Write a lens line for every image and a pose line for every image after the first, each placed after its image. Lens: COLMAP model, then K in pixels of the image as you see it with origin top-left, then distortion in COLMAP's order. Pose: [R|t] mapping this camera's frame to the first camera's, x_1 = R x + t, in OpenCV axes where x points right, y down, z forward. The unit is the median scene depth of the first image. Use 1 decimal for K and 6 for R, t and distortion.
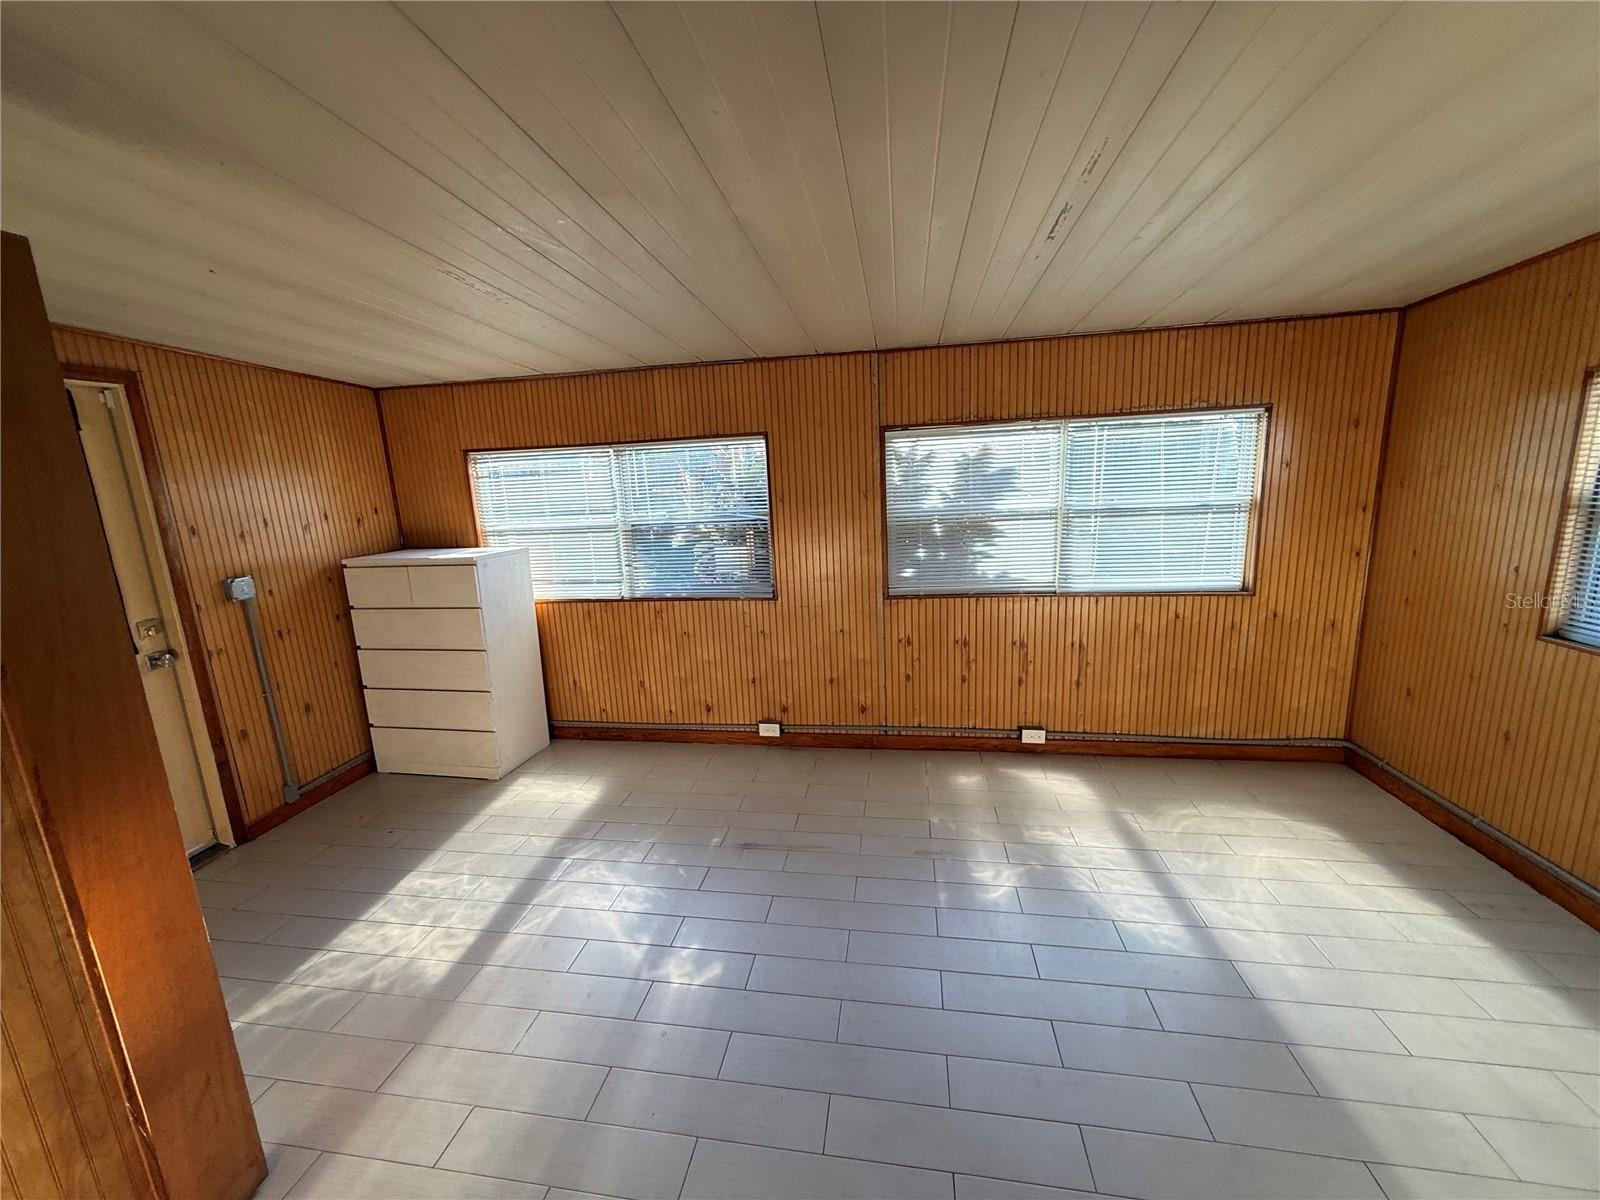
lens RADIAL K [[638.0, 0, 795.7], [0, 638.0, 597.1], [0, 0, 1]] dist [0.001354, 0.000461]
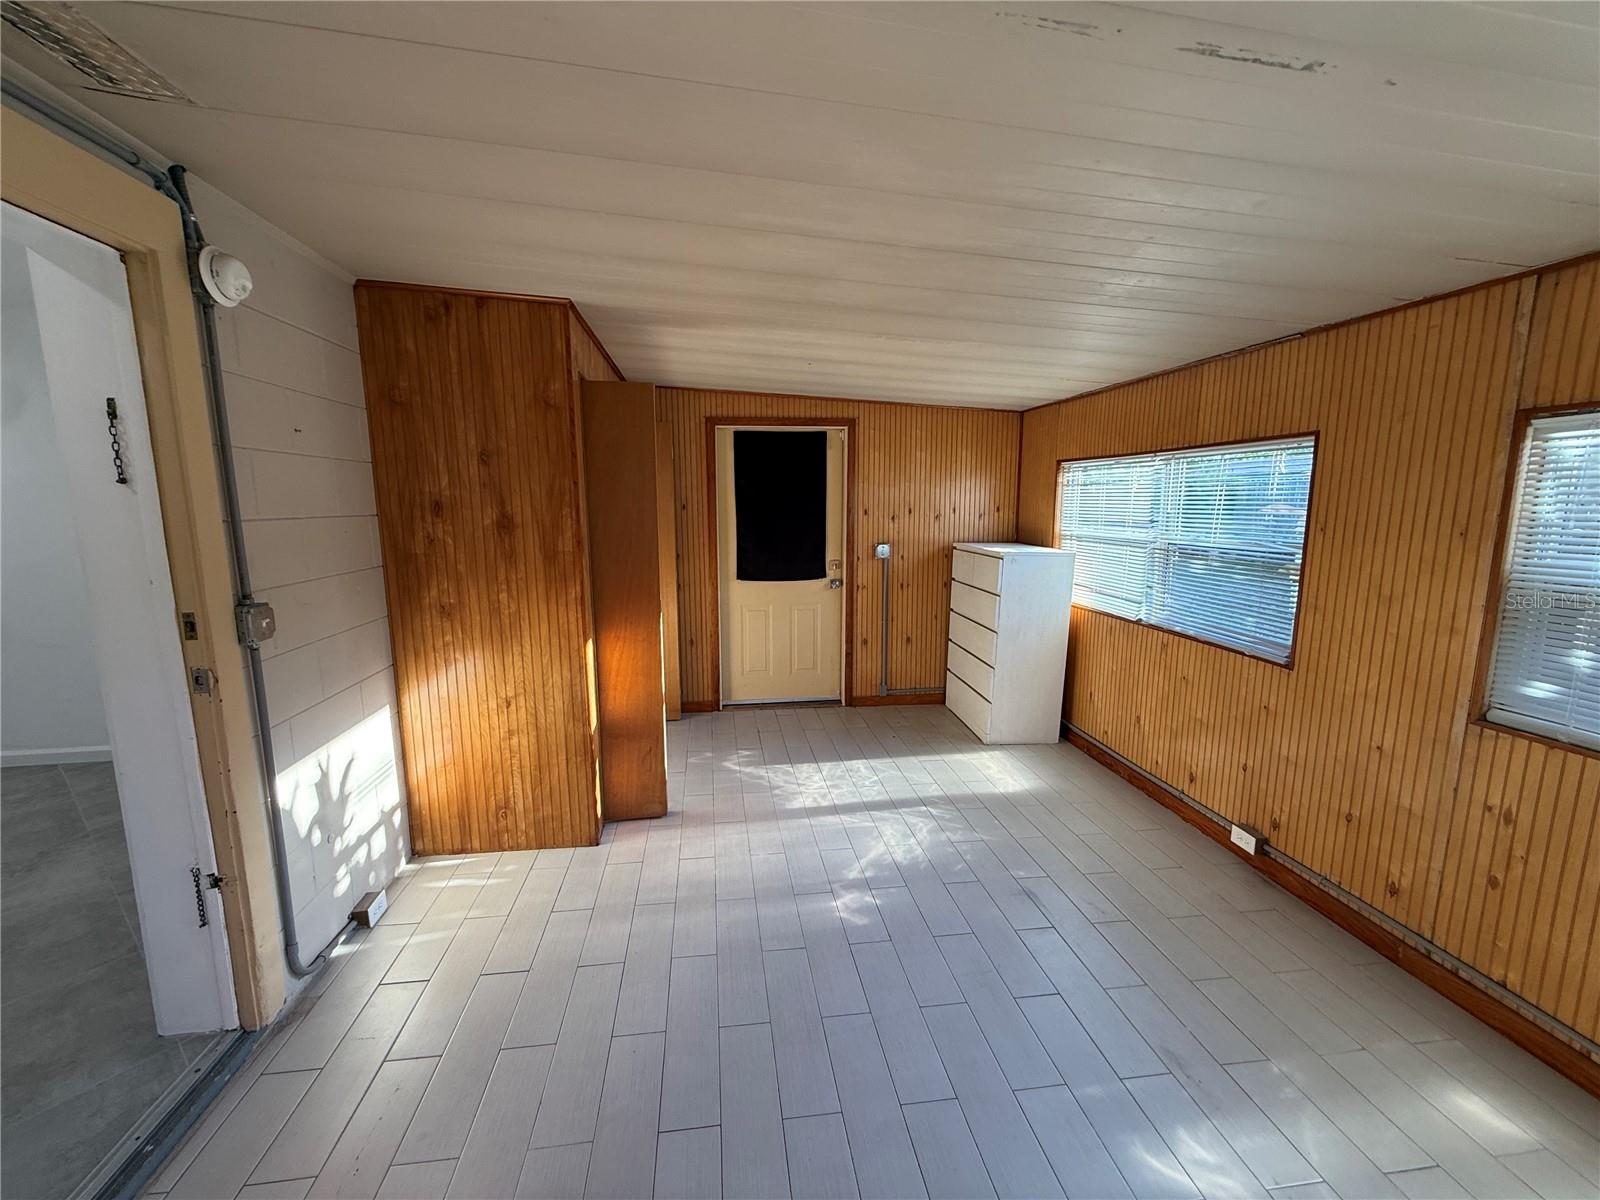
lens RADIAL K [[640.2, 0, 796.2], [0, 640.2, 596.5], [0, 0, 1]] dist [-0.001460, 0.000090]
pose [[0.299490, 0.189207, -0.935151, 0.474411], [-0.201085, 0.970641, 0.131988, -0.059862], [0.932669, 0.148515, 0.328743, 0.261651]]
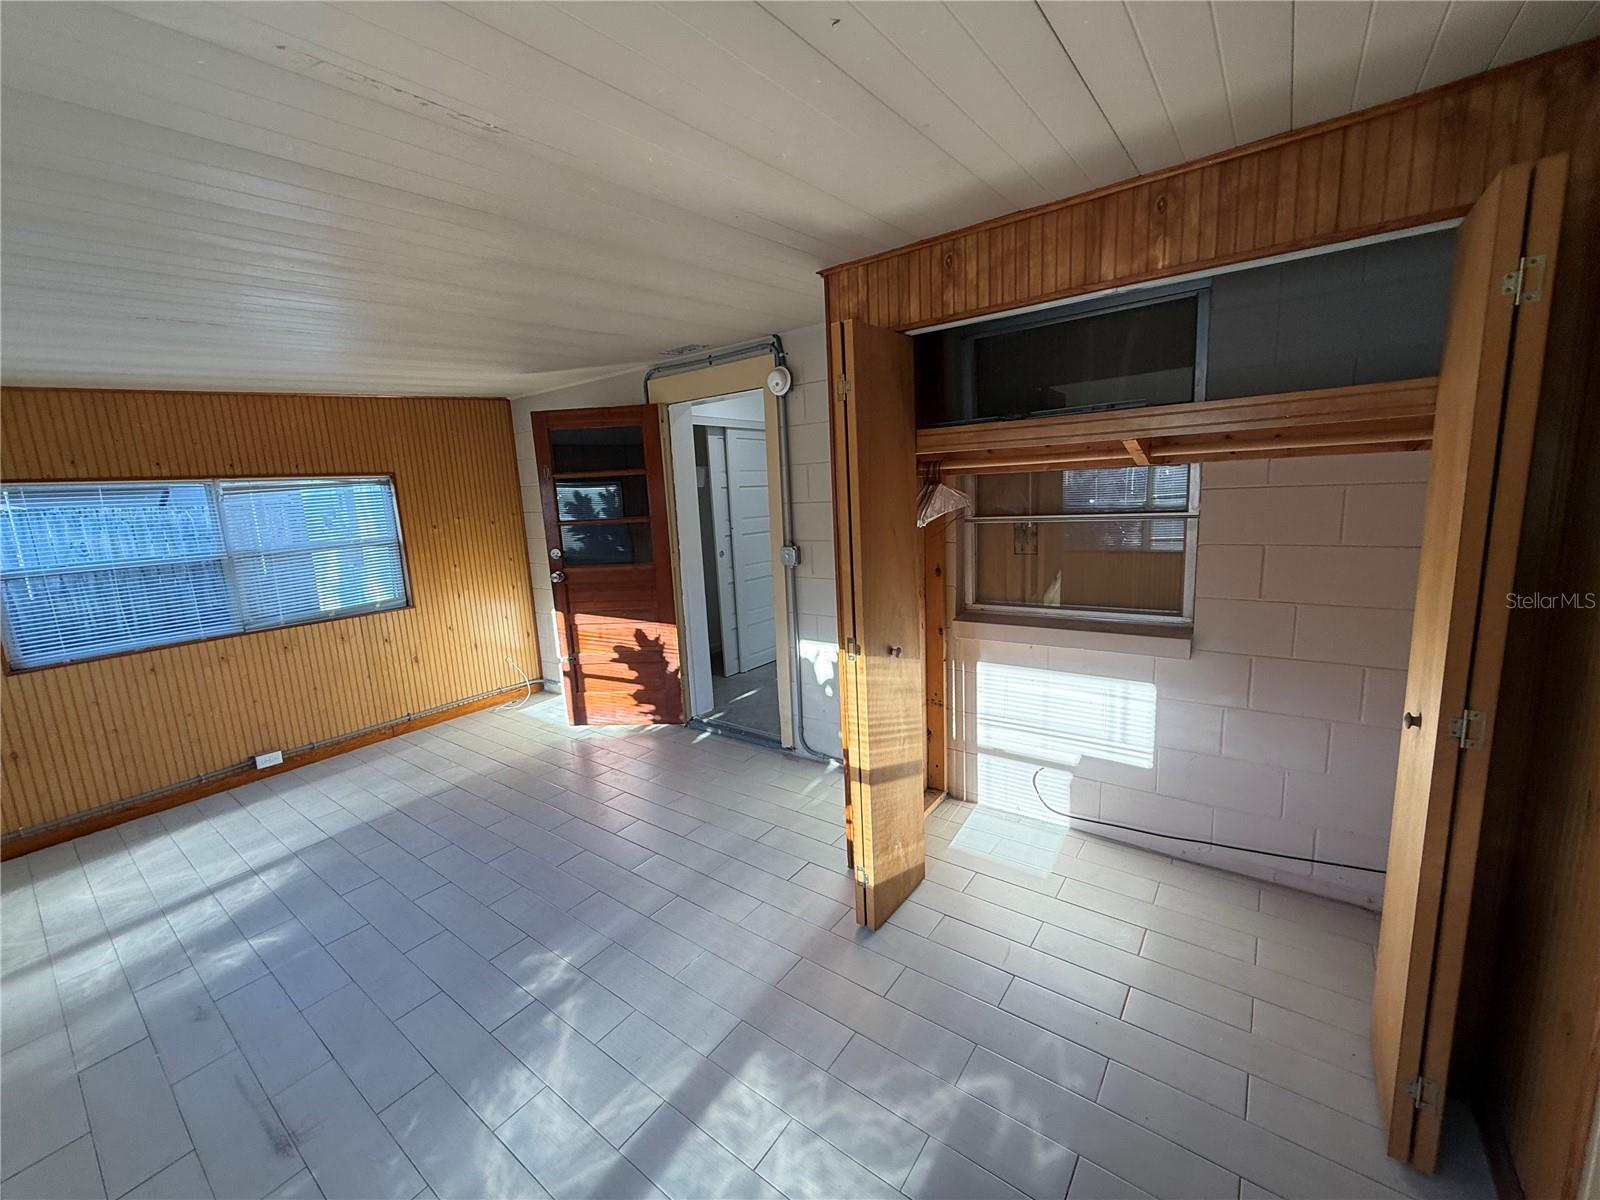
lens RADIAL K [[640.2, 0, 796.2], [0, 640.2, 596.5], [0, 0, 1]] dist [-0.001460, 0.000090]
pose [[-0.882953, 0.013812, 0.469258, -0.612324], [0.180832, 0.932444, 0.312807, -0.137438], [-0.433236, 0.361051, -0.825802, 0.879280]]
